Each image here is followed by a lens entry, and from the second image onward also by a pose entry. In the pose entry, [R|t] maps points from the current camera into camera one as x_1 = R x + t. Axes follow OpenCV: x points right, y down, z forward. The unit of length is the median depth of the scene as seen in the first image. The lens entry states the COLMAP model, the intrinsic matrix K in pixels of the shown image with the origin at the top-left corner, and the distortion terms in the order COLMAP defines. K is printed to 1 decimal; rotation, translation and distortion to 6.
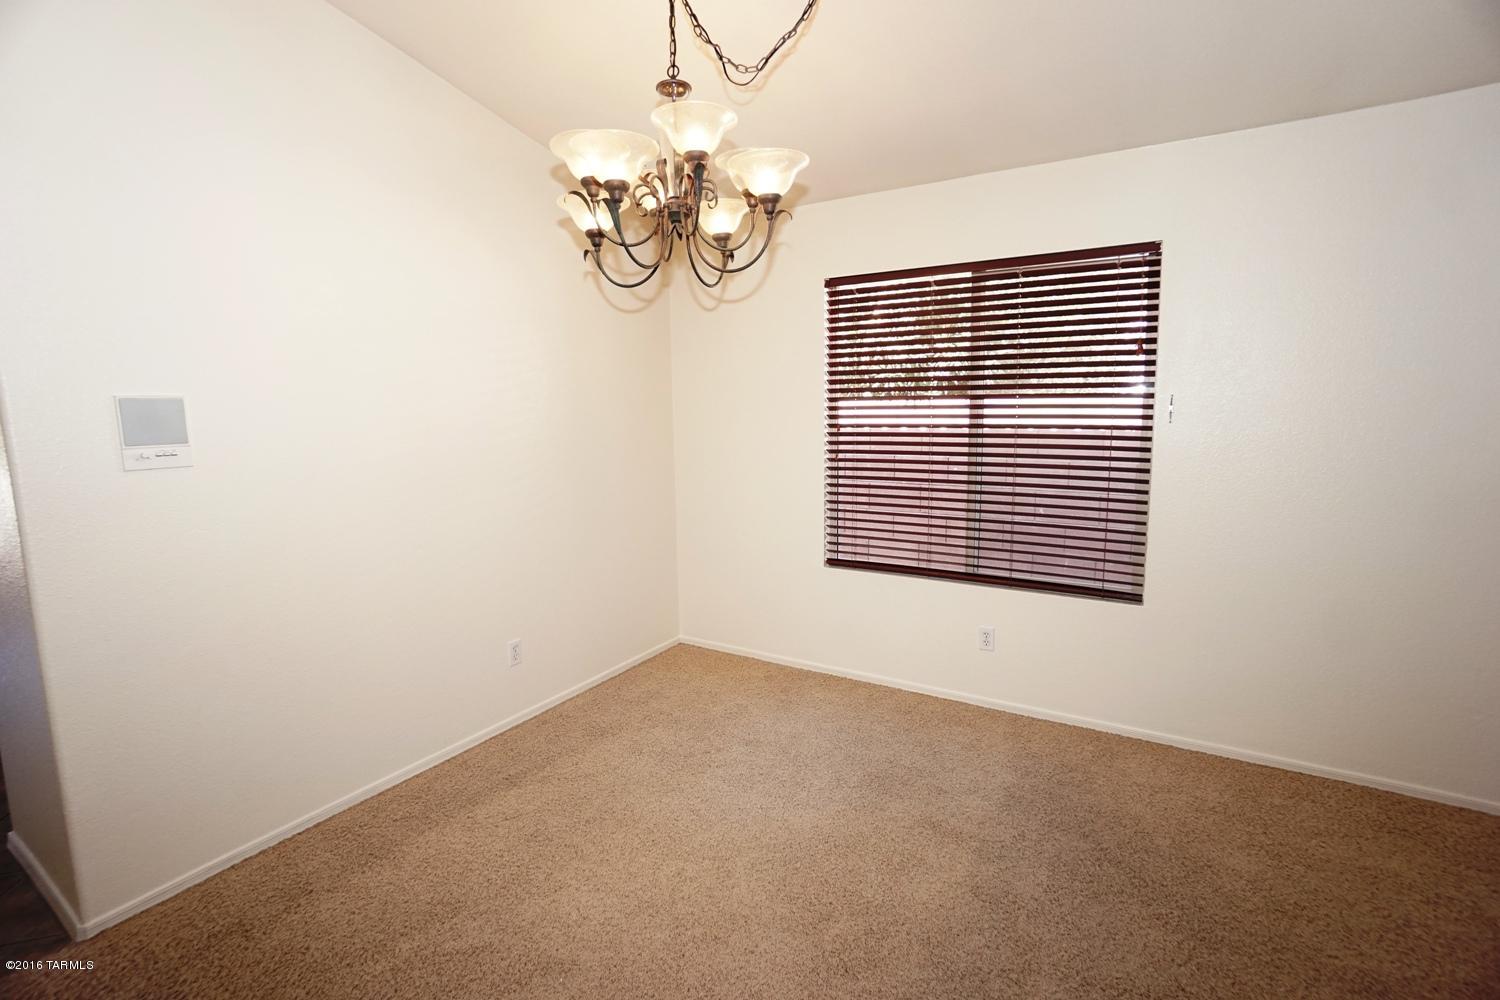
lens RADIAL K [[664.5, 0, 755.2], [0, 664.5, 487.6], [0, 0, 1]] dist [-0.064442, 0.023203]
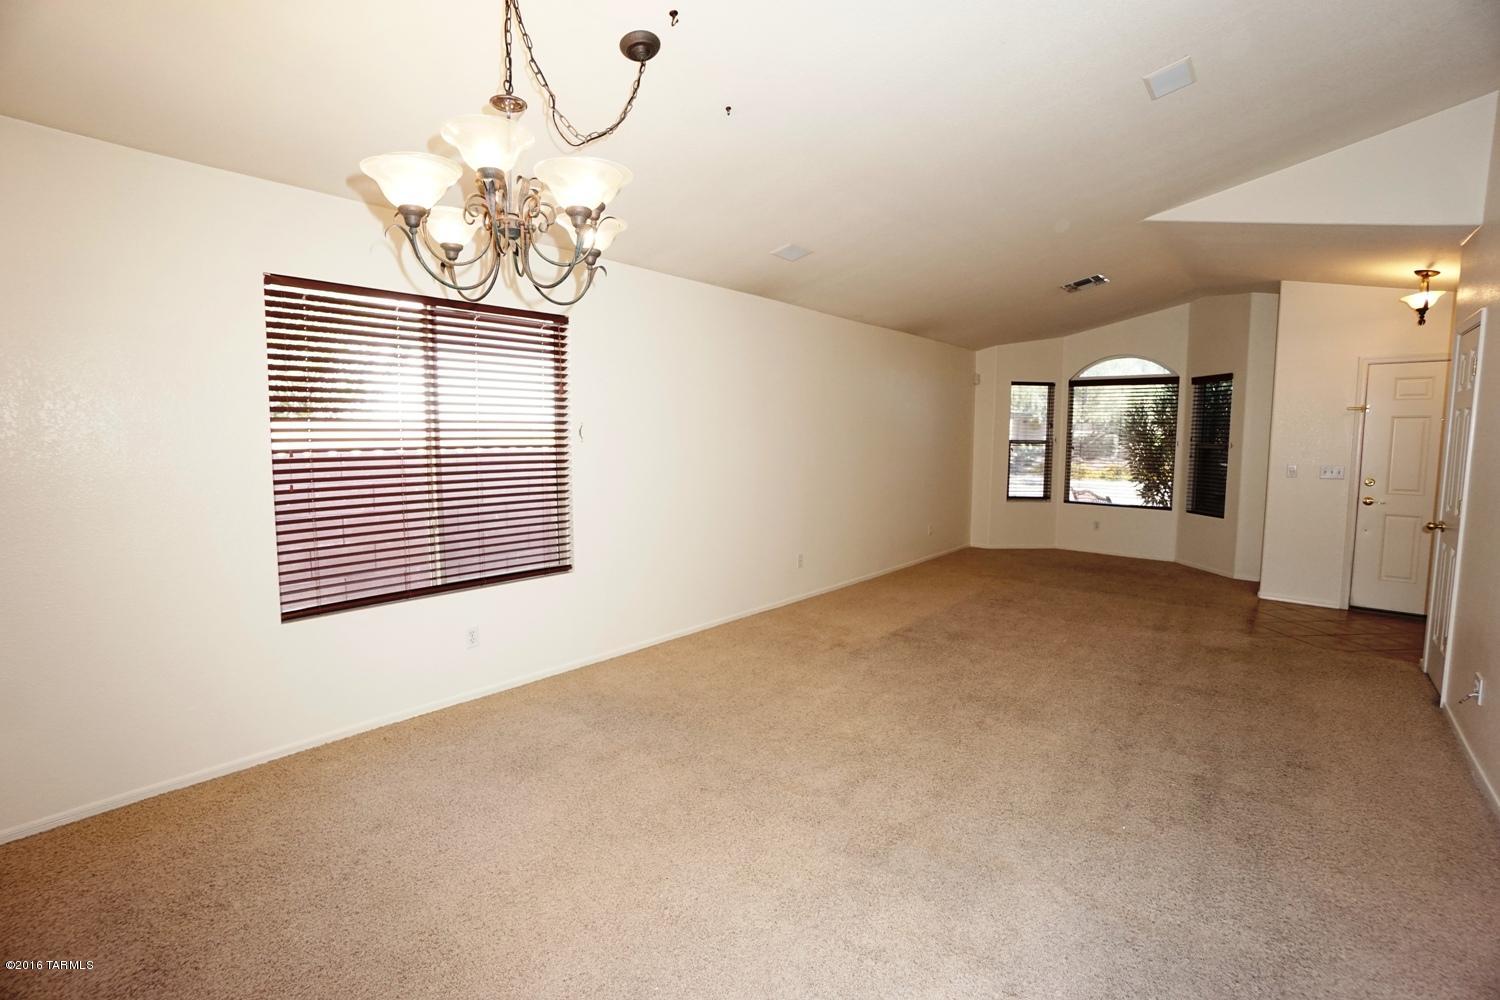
lens RADIAL K [[664.5, 0, 755.2], [0, 664.5, 487.6], [0, 0, 1]] dist [-0.064442, 0.023203]
pose [[0.159180, -0.072838, 0.984559, -0.629615], [0.111719, 0.992198, 0.055341, -0.028797], [-0.980908, 0.101185, 0.166075, 0.309852]]
